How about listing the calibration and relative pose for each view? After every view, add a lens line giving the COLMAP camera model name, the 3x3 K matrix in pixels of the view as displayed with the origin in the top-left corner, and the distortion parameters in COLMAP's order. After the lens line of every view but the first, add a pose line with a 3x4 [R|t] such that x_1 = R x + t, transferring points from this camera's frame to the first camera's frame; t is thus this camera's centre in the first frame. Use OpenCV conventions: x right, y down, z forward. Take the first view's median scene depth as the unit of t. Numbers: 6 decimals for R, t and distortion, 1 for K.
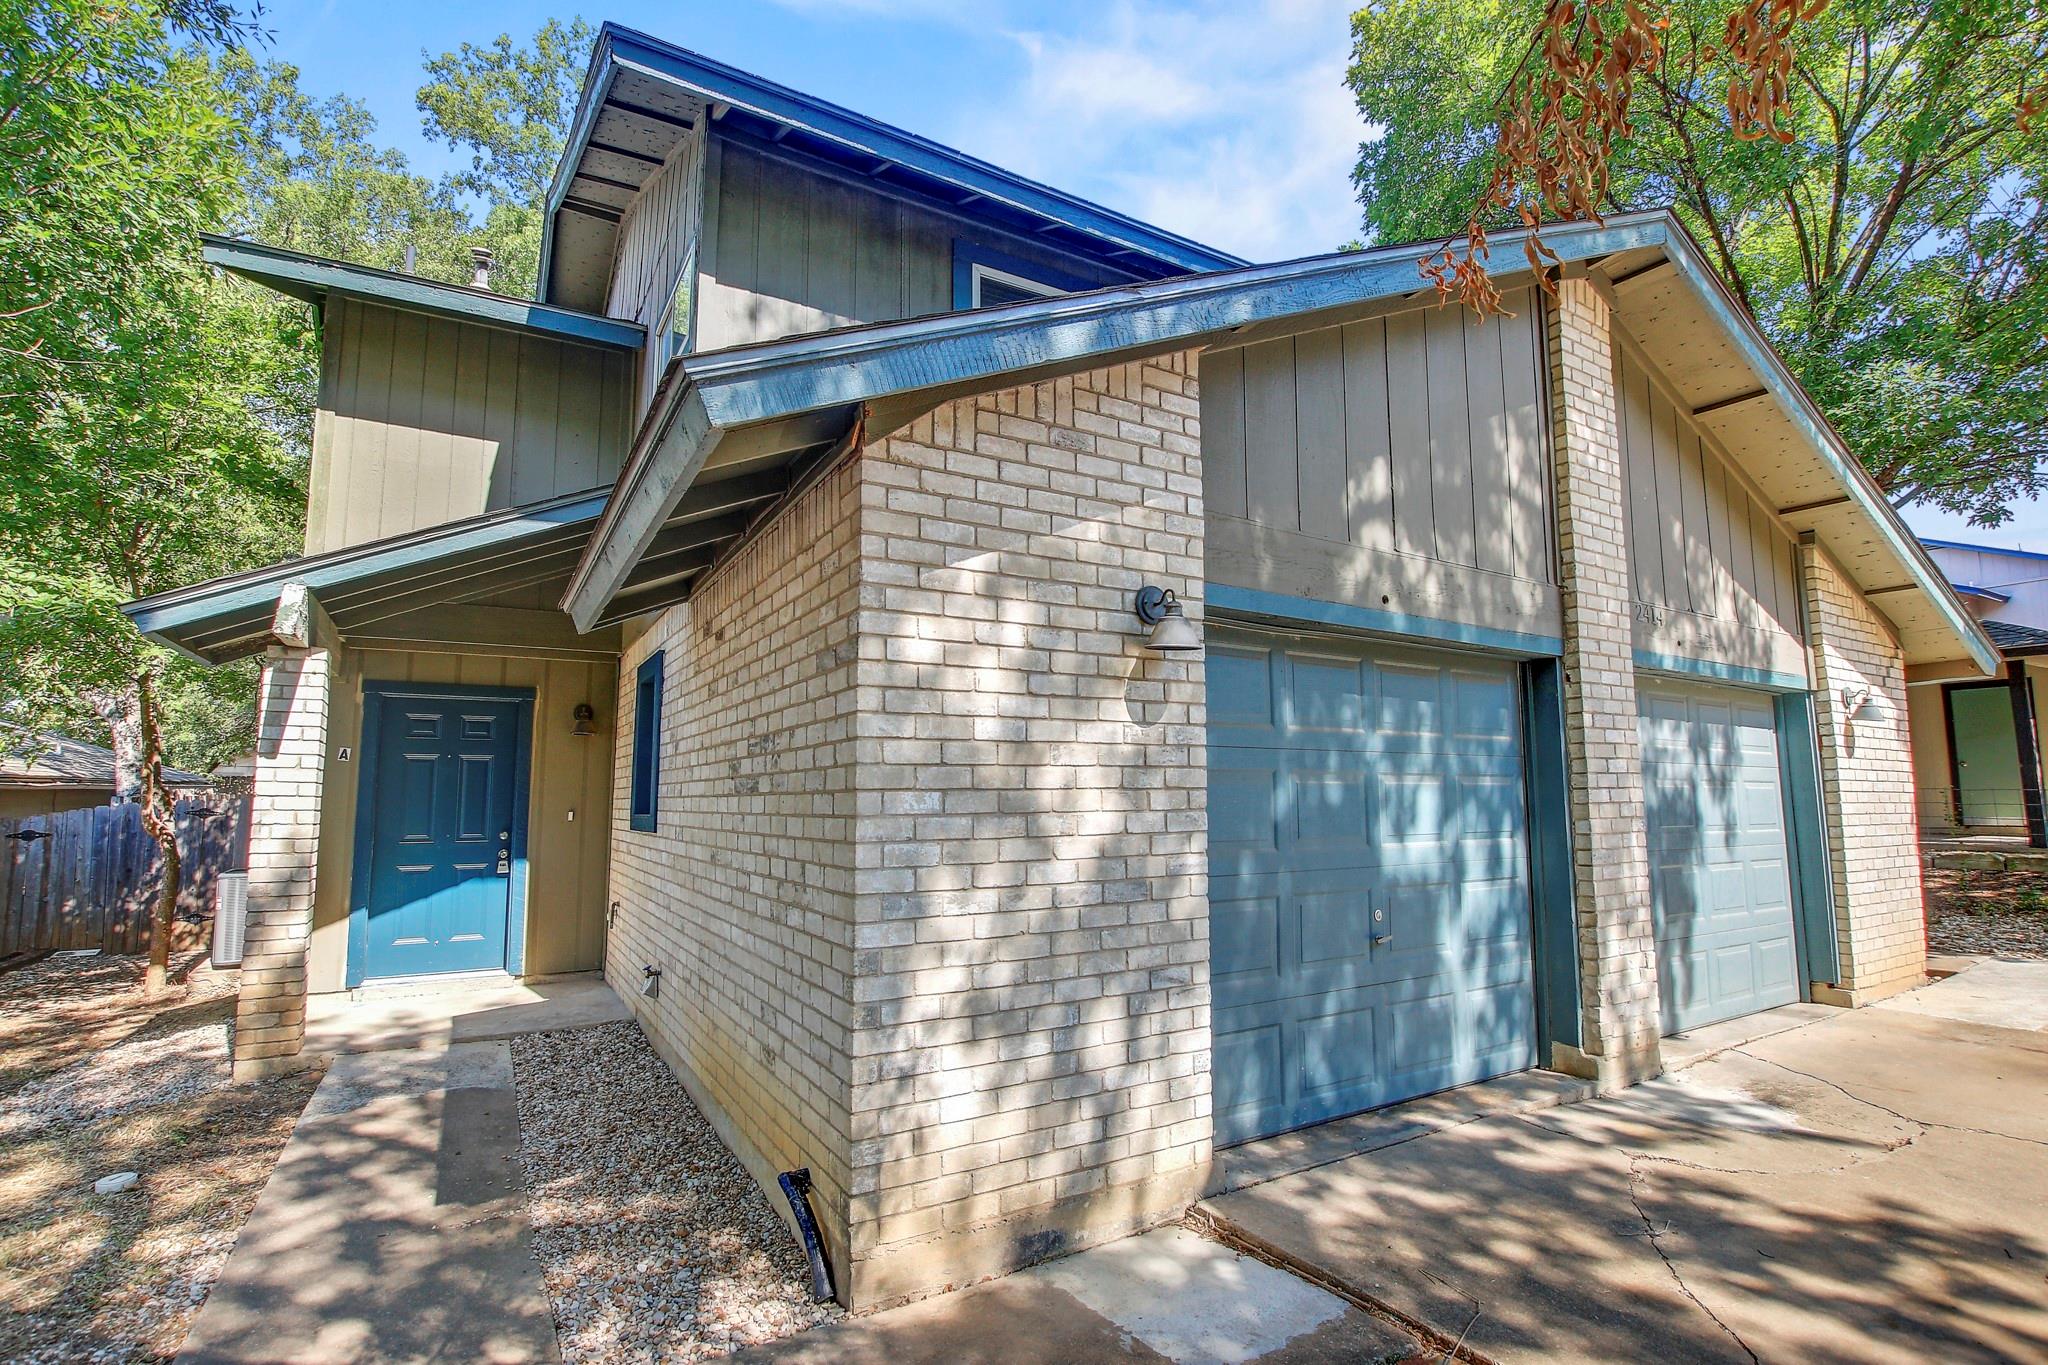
lens RADIAL K [[948.6, 0, 1025.4], [0, 948.6, 687.8], [0, 0, 1]] dist [-0.031450, 0.003293]
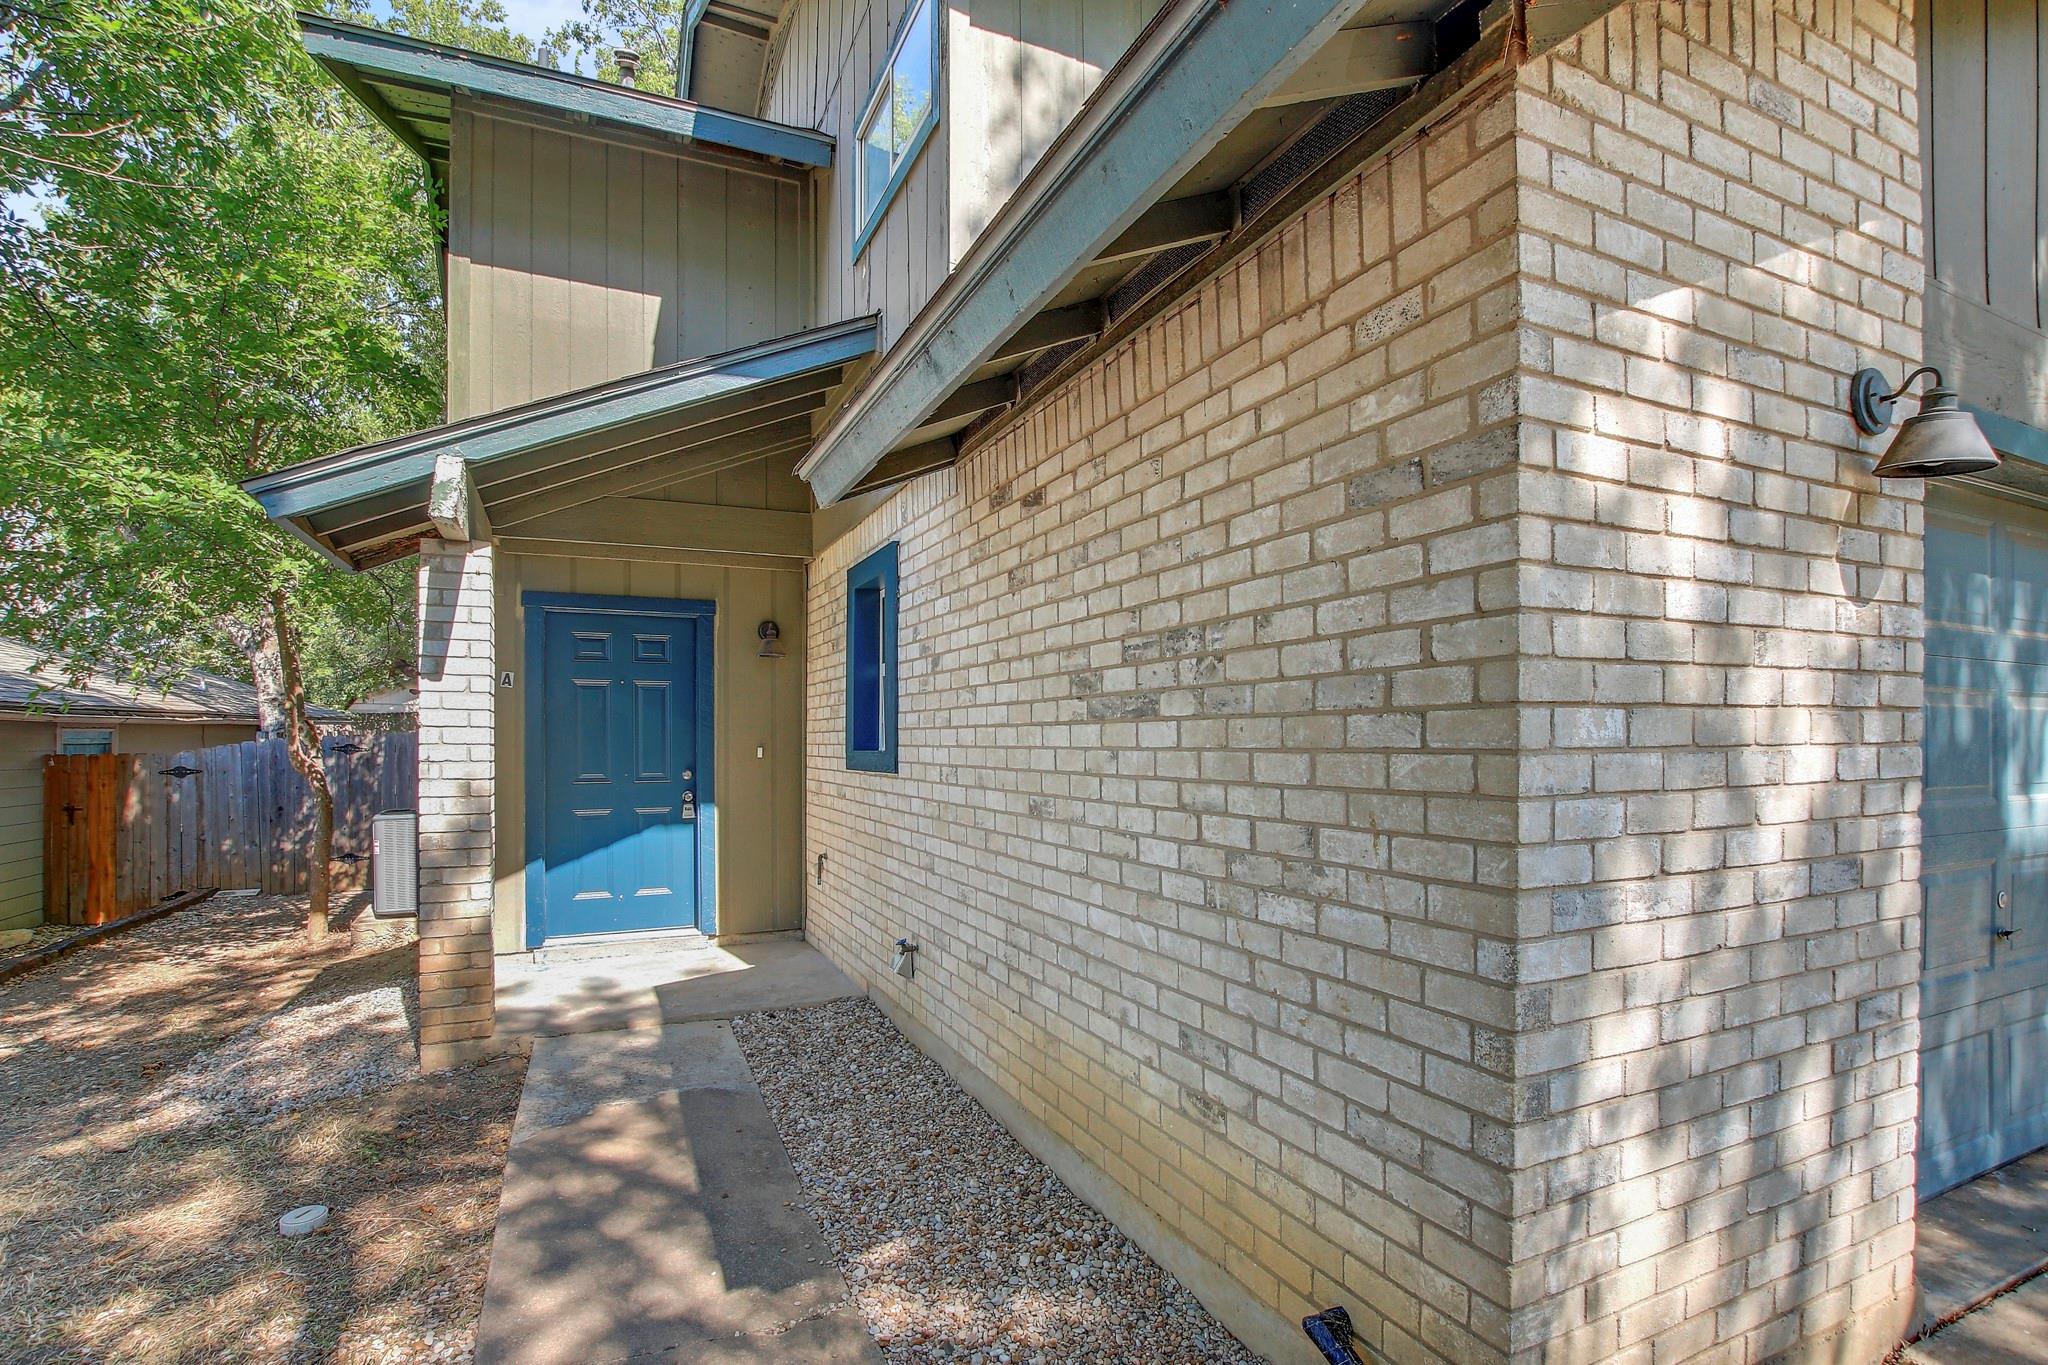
lens RADIAL K [[972.9, 0, 1030.9], [0, 972.9, 732.5], [0, 0, 1]] dist [-0.030208, 0.001023]
pose [[0.995320, 0.003111, -0.096585, -0.236705], [0.007681, 0.993772, 0.111169, 0.034817], [0.096330, -0.111391, 0.989097, 0.241362]]
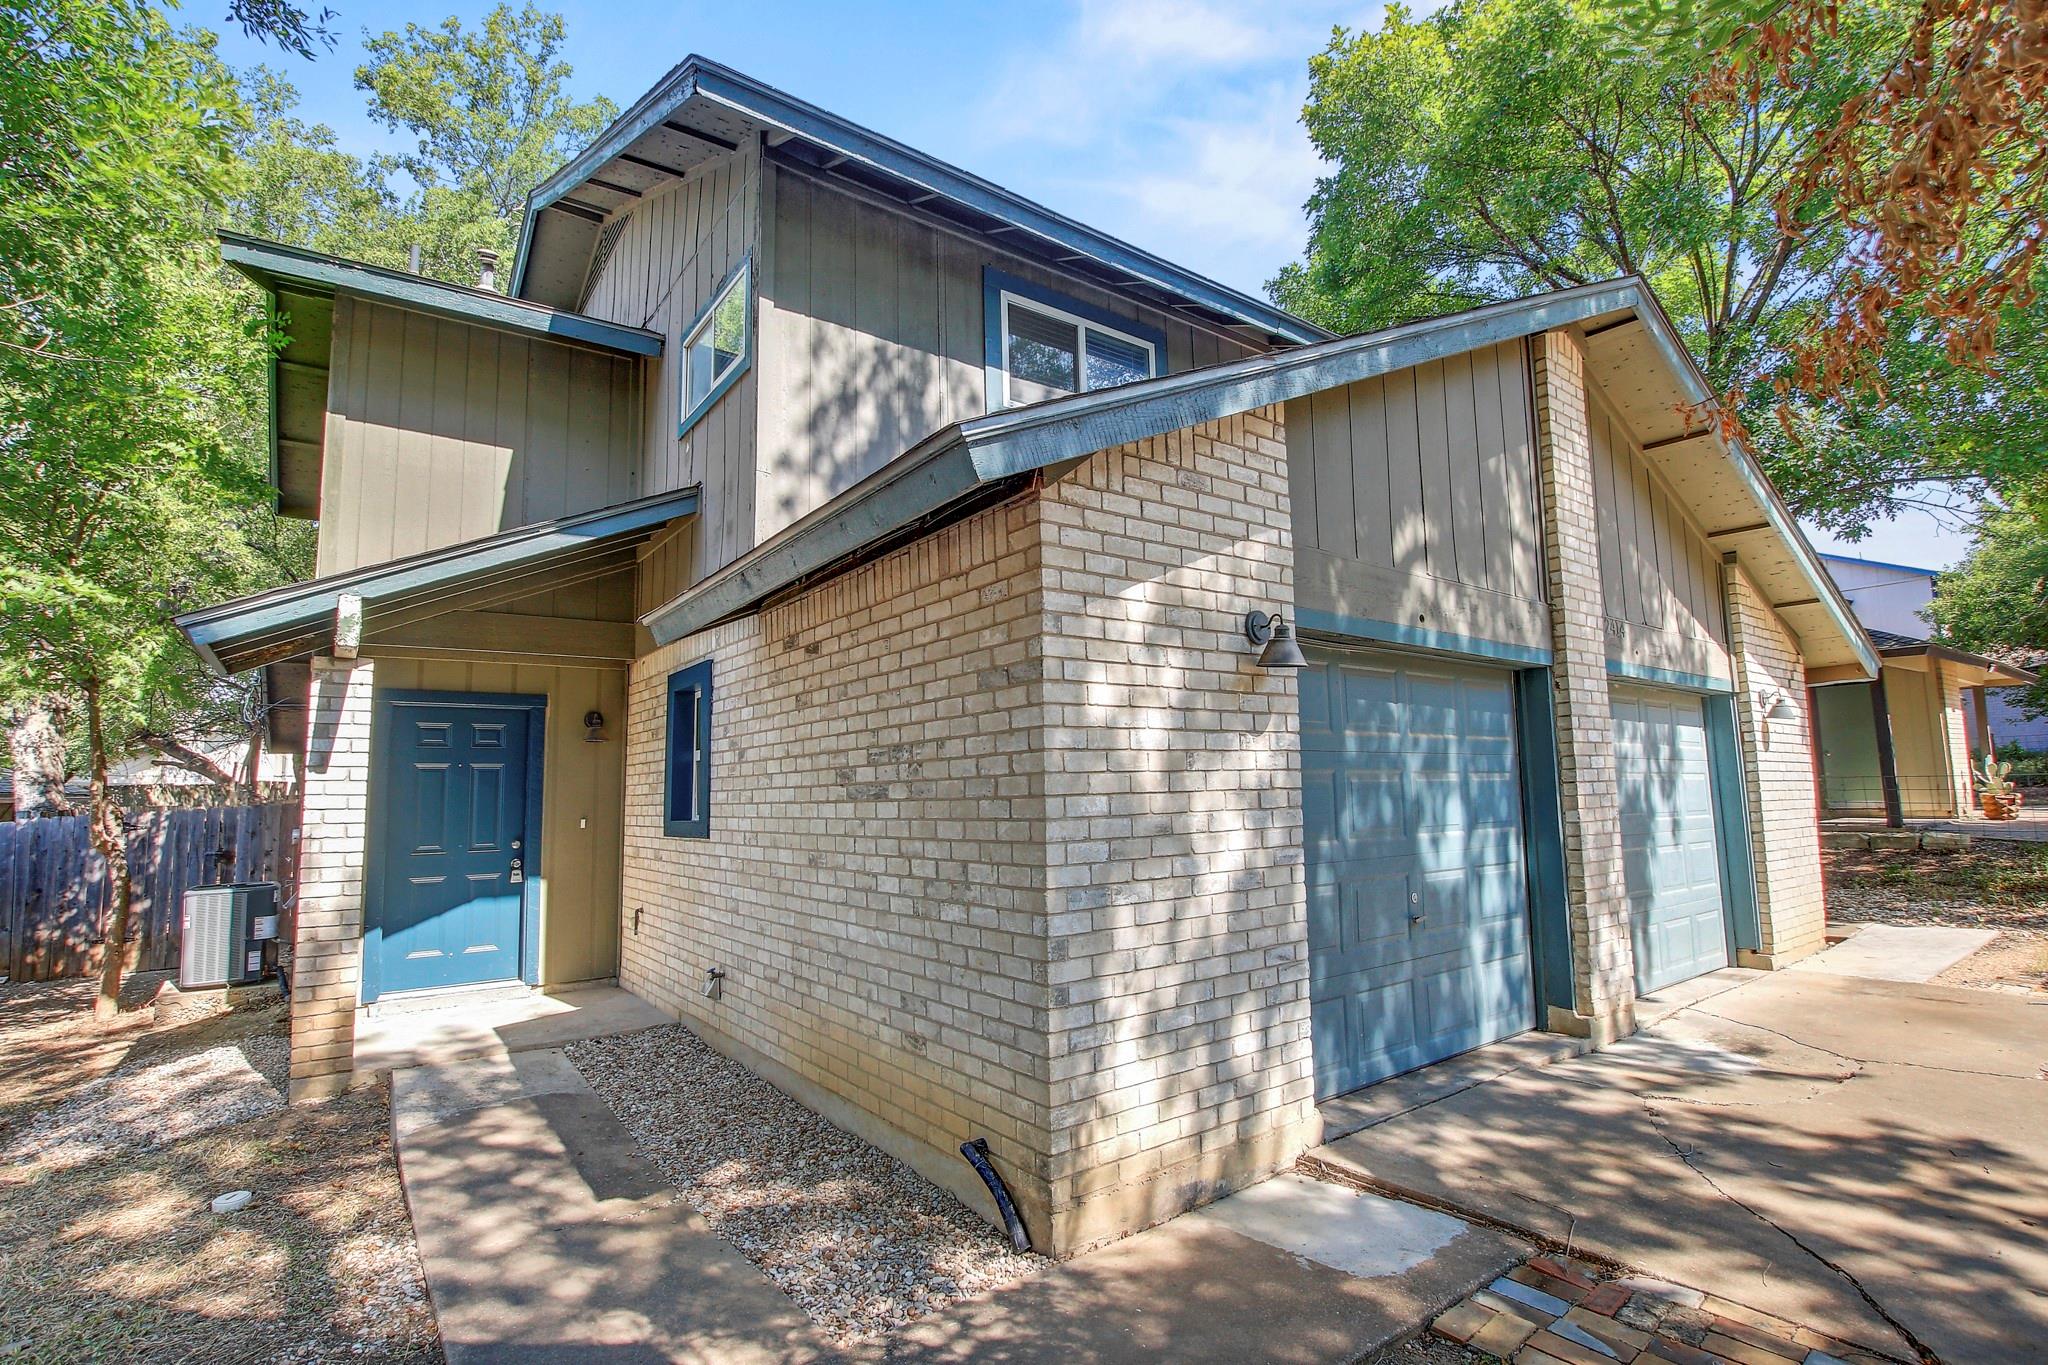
lens RADIAL K [[954.0, 0, 1024.0], [0, 954.0, 682.5], [0, 0, 1]] dist [-0.027658, 0.001039]
pose [[0.994591, -0.003646, 0.103803, -0.186426], [0.003832, 0.999991, -0.001601, -0.014706], [-0.103796, 0.001990, 0.994597, -0.072044]]
